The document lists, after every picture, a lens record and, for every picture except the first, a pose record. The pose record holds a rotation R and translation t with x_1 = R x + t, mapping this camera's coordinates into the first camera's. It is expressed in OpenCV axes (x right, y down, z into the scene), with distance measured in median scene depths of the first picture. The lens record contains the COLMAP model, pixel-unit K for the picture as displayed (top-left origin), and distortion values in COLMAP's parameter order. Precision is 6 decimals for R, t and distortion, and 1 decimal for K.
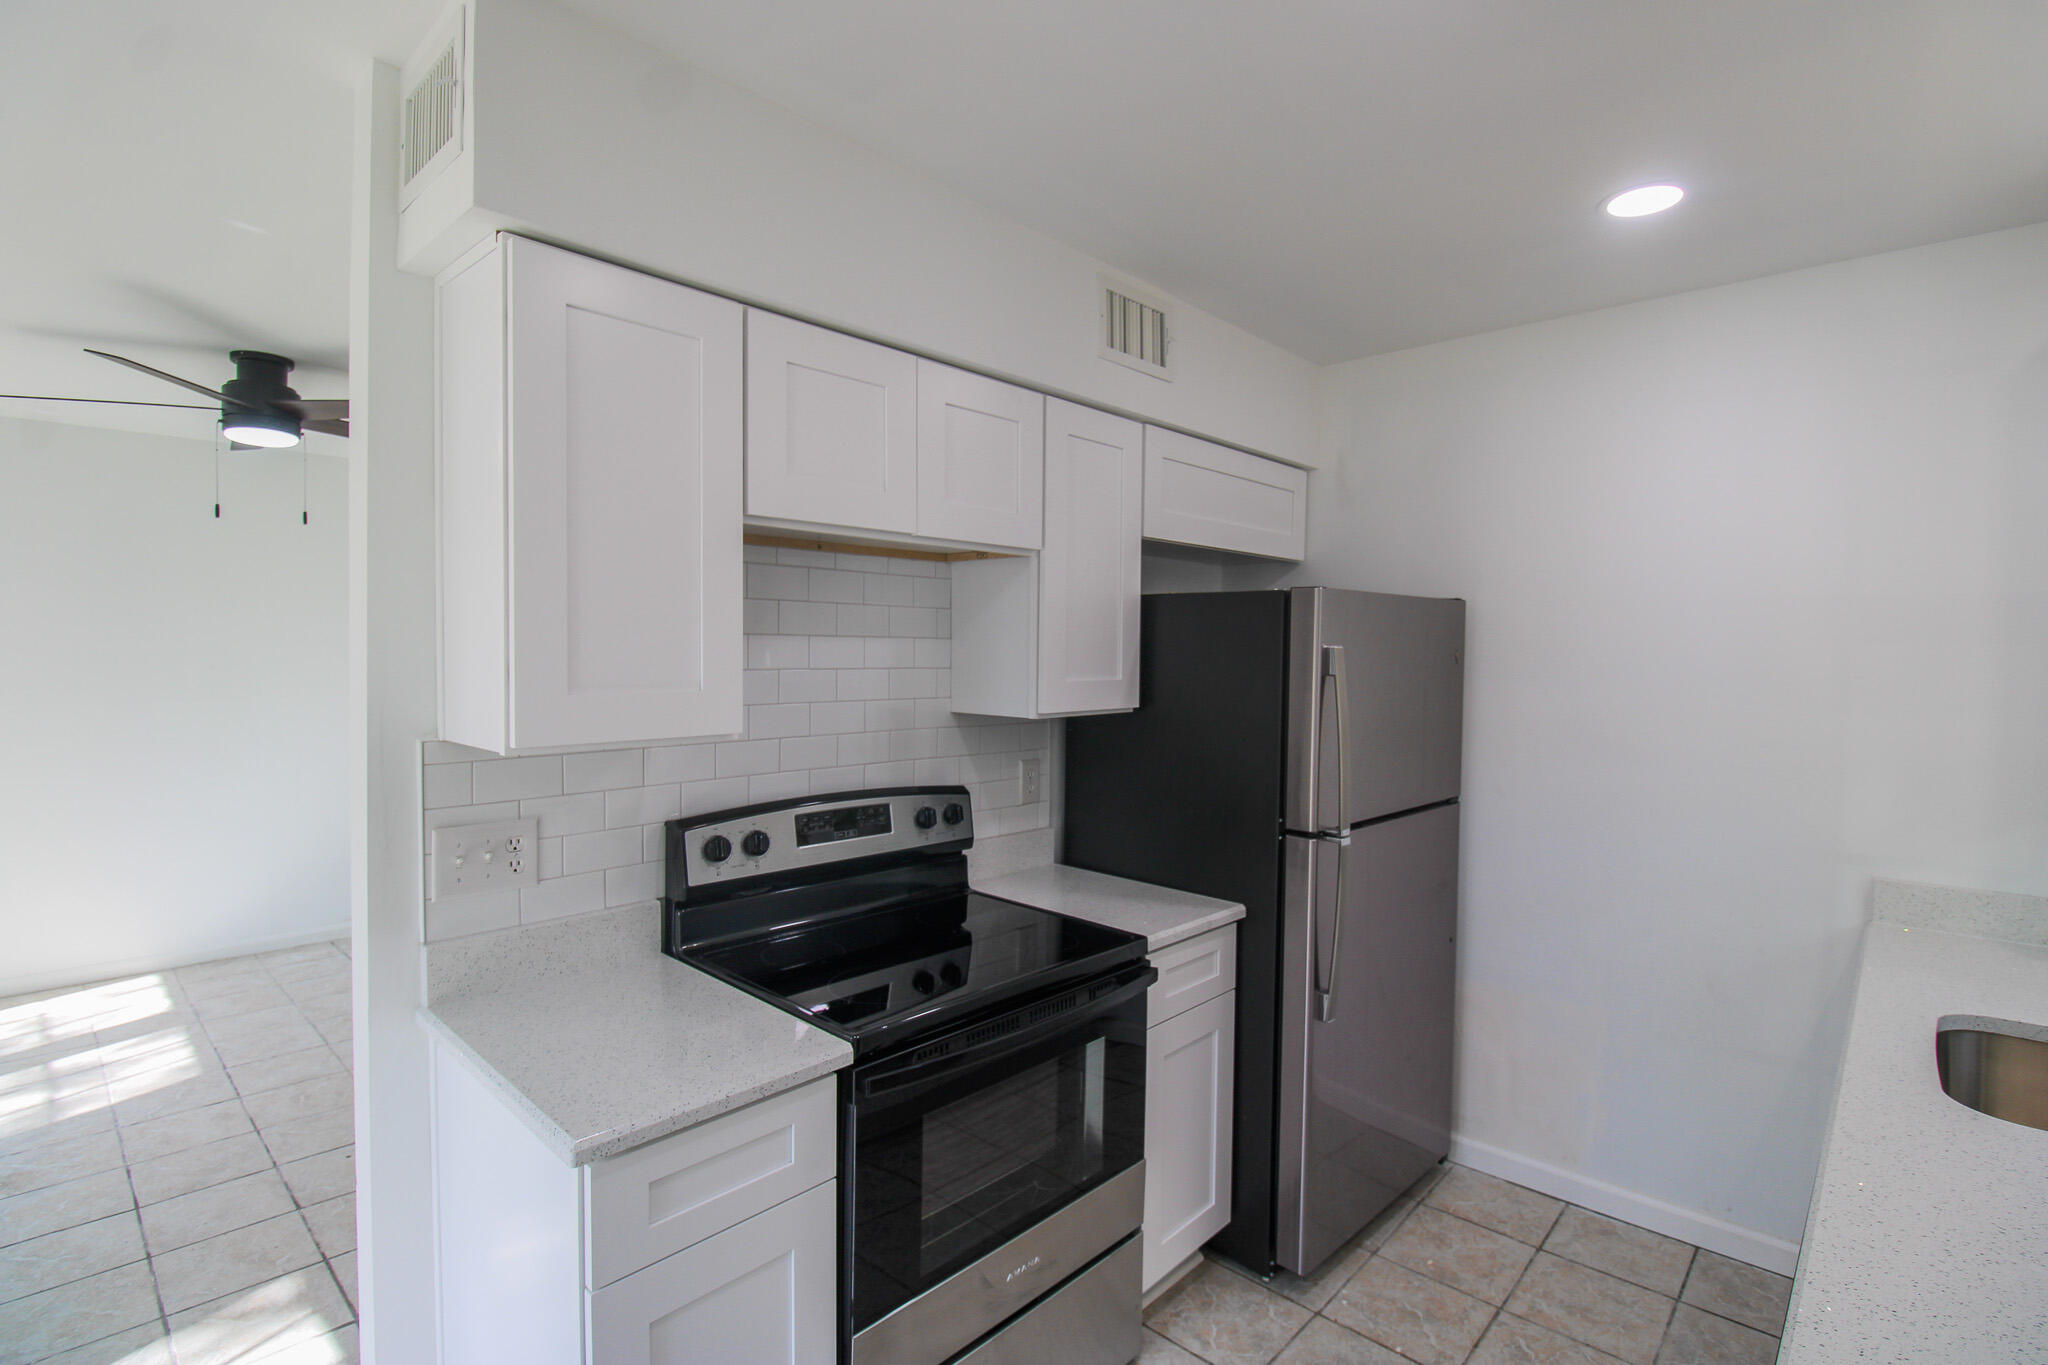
lens RADIAL K [[957.3, 0, 1034.5], [0, 957.3, 671.2], [0, 0, 1]] dist [0.000726, -0.011071]
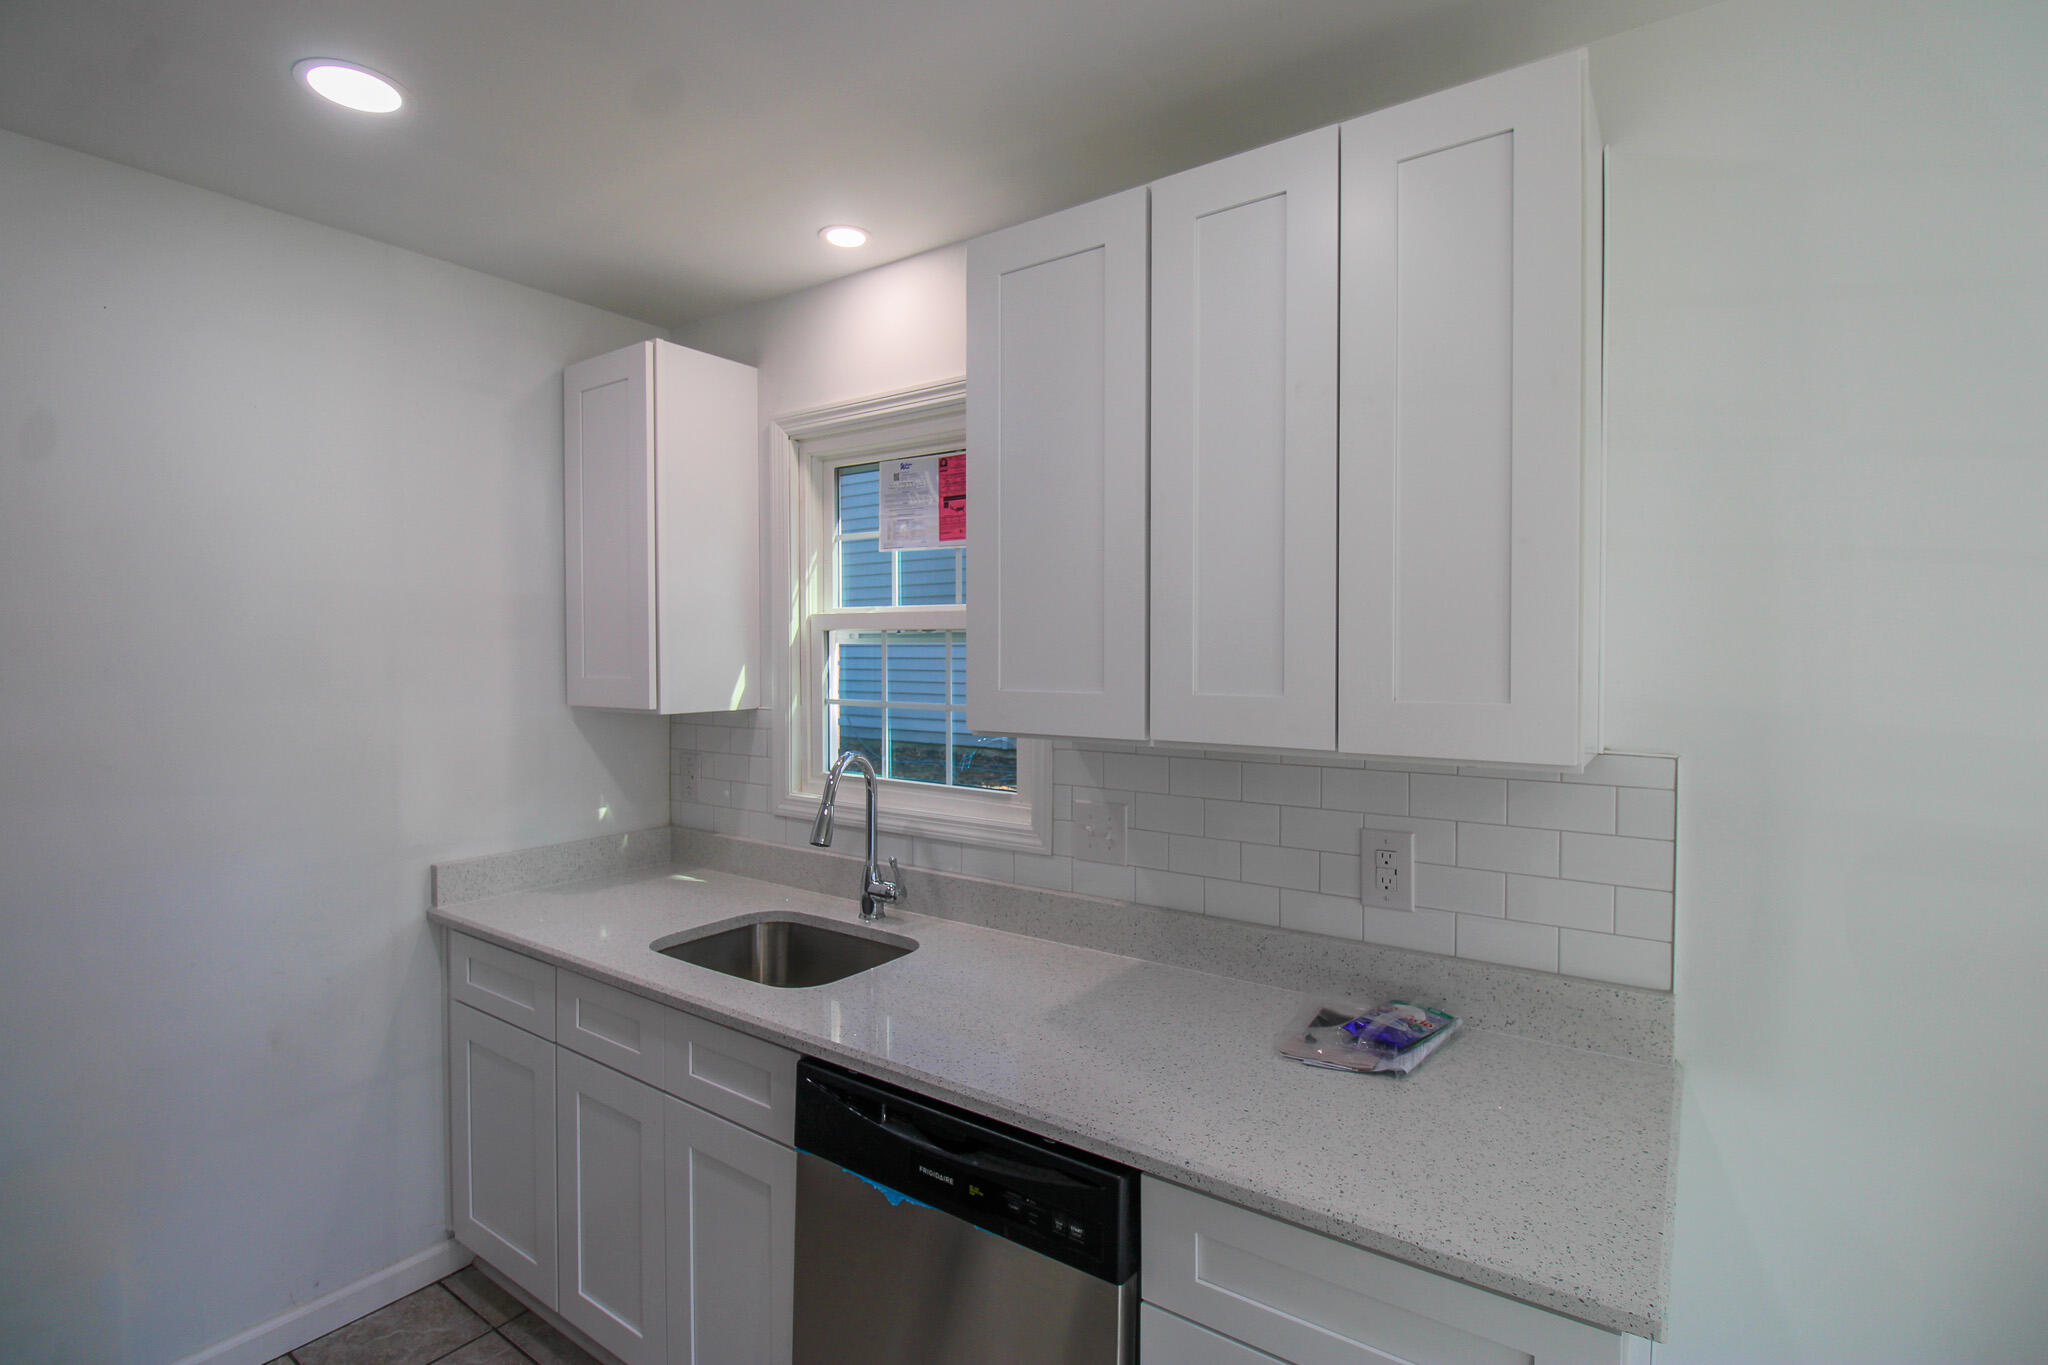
lens RADIAL K [[957.3, 0, 1031.0], [0, 957.3, 671.2], [0, 0, 1]] dist [0.000726, -0.011071]
pose [[-0.124622, -0.030266, 0.991743, -0.213686], [0.017444, 0.999313, 0.032689, -0.014383], [-0.992051, 0.021373, -0.124008, 0.480255]]
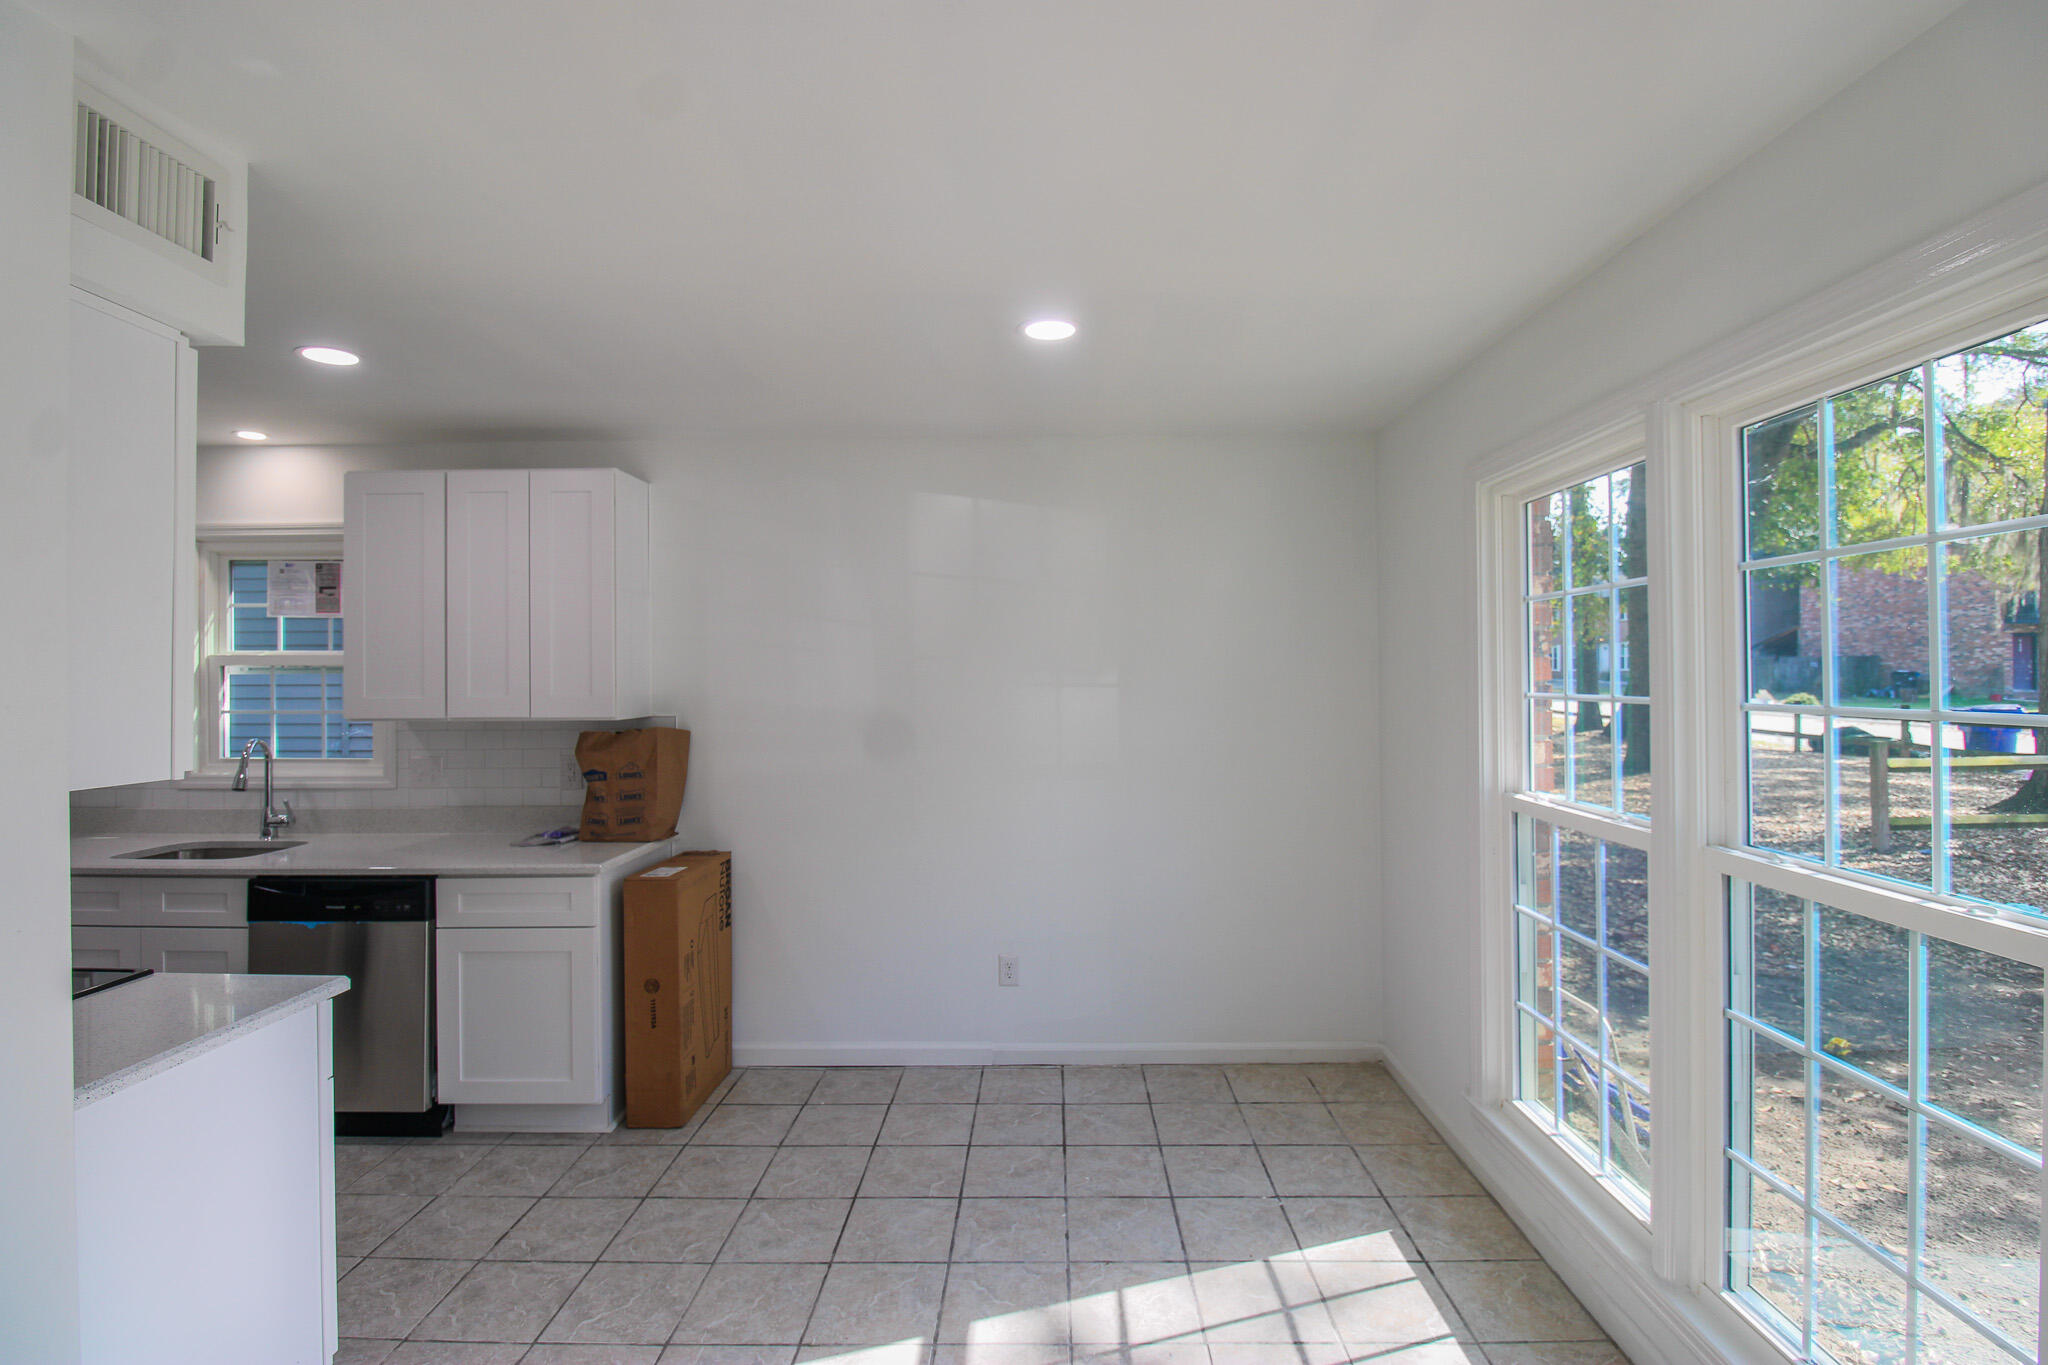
lens RADIAL K [[957.3, 0, 1035.9], [0, 957.3, 662.5], [0, 0, 1]] dist [0.000726, -0.011071]
pose [[-0.667808, 0.001067, 0.744333, -1.326862], [0.014874, 0.999818, 0.011911, -0.034069], [-0.744185, 0.019025, -0.667702, 0.632812]]
